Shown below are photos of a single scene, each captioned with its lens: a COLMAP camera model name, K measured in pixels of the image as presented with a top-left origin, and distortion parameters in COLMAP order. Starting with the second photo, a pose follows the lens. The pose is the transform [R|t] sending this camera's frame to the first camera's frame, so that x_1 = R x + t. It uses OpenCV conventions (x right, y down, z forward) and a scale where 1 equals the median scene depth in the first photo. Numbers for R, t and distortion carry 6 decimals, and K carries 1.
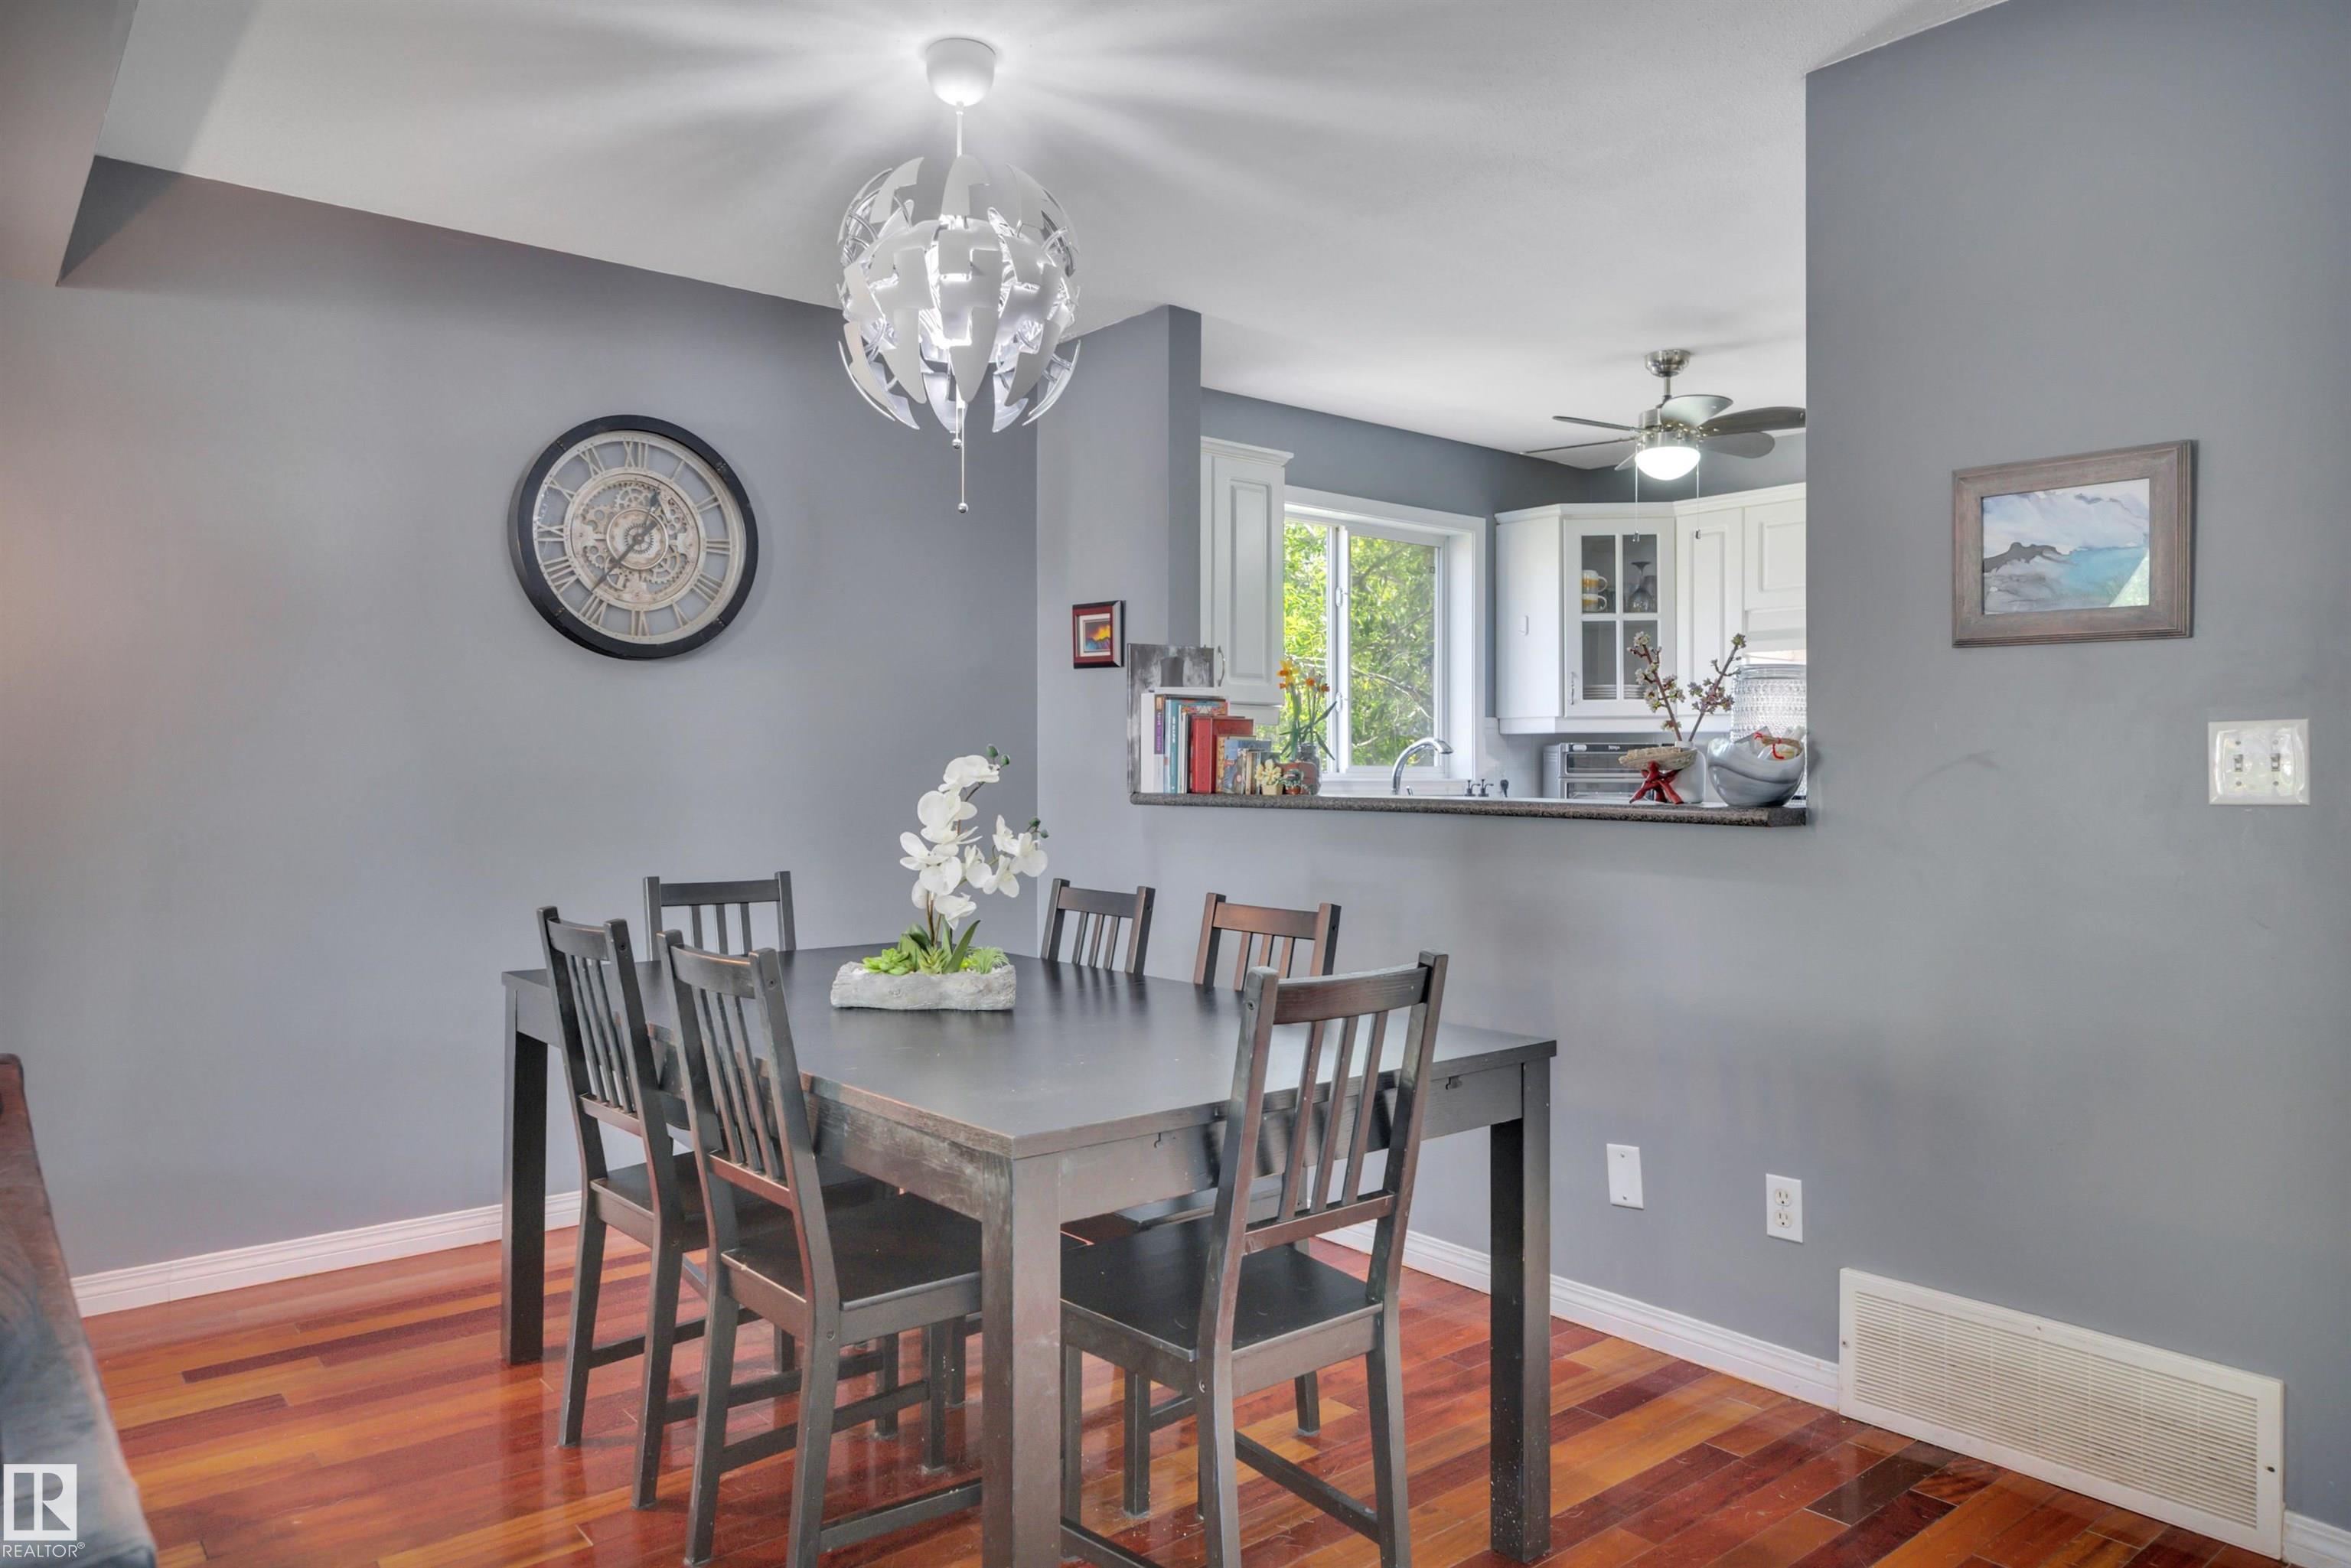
lens RADIAL K [[1559.2, 0, 1169.1], [0, 1559.2, 756.9], [0, 0, 1]] dist [-0.002810, -0.003866]
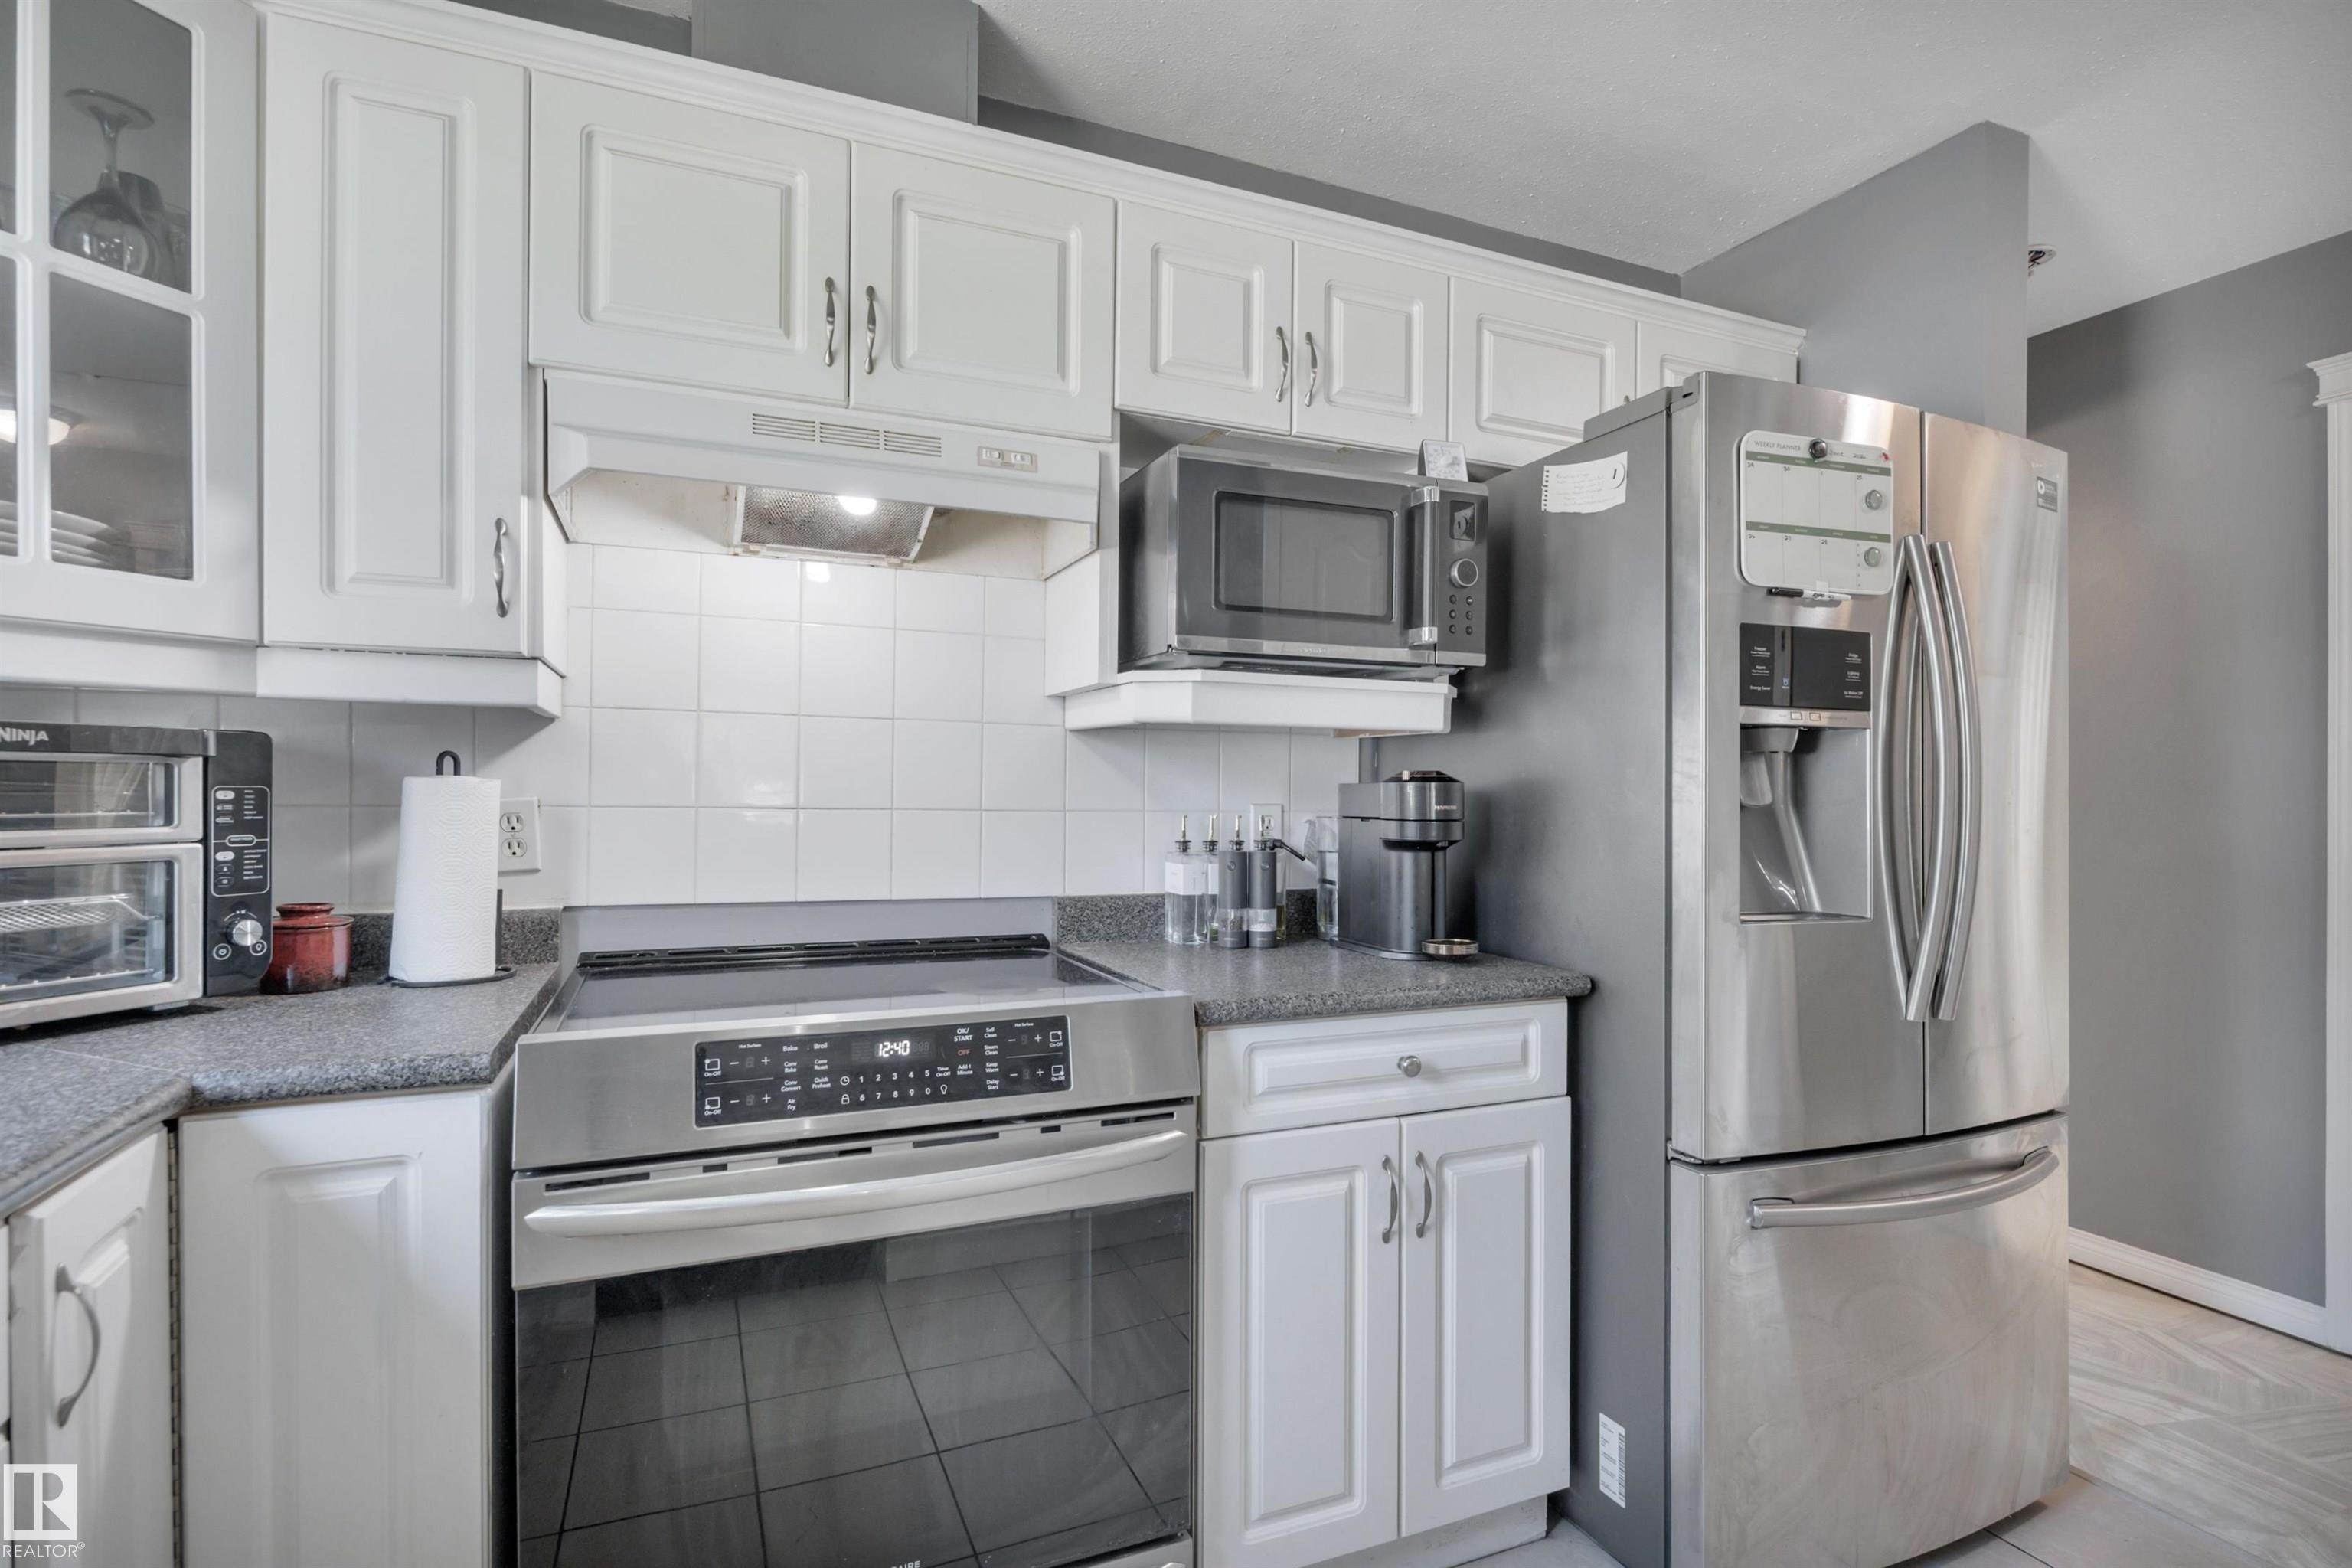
lens RADIAL K [[1191.0, 0, 1191.4], [0, 1191.0, 786.2], [0, 0, 1]] dist [-0.004475, -0.000800]
pose [[0.266674, 0.004047, 0.963778, 0.180801], [-0.019934, 0.999800, 0.001317, -0.002635], [-0.963581, -0.019563, 0.266702, 0.933734]]
